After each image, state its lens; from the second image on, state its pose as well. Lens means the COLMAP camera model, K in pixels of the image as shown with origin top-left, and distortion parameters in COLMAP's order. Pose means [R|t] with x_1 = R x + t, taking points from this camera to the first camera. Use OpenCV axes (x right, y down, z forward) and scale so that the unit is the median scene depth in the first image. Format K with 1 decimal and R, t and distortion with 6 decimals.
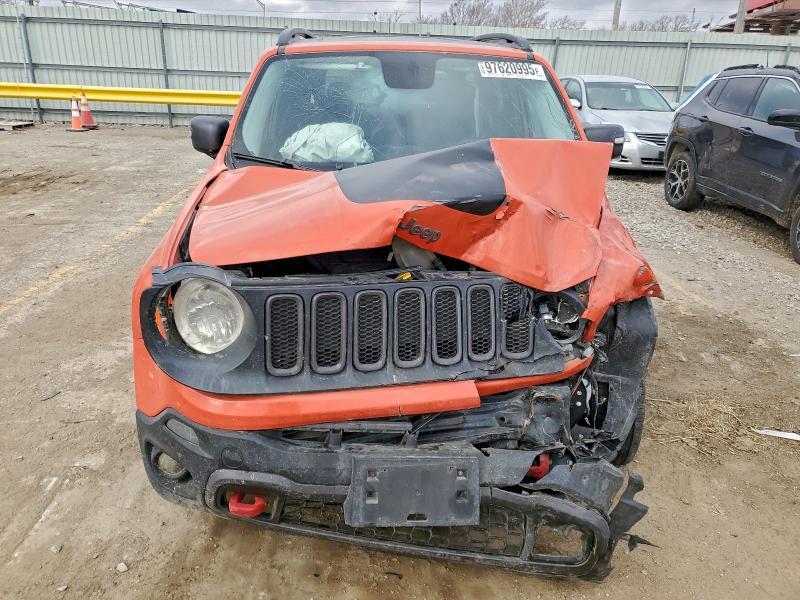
lens RADIAL K [[603.8, 0, 400.0], [0, 603.8, 300.0], [0, 0, 1]] dist [0.129521, -0.099921]
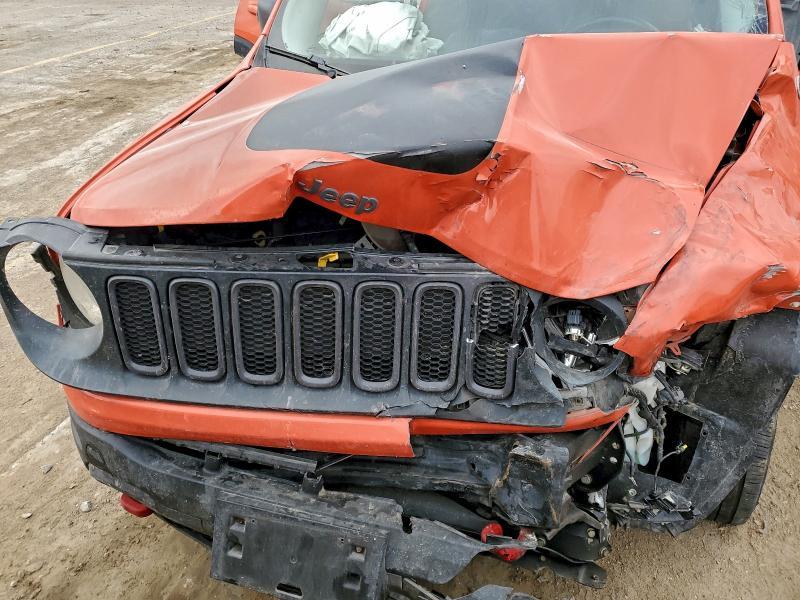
lens RADIAL K [[603.8, 0, 400.0], [0, 603.8, 300.0], [0, 0, 1]] dist [0.129521, -0.099921]
pose [[0.927152, 0.149672, -0.343493, 0.316042], [-0.079196, 0.974320, 0.210782, -0.138706], [0.366221, -0.168224, 0.915196, 0.371512]]
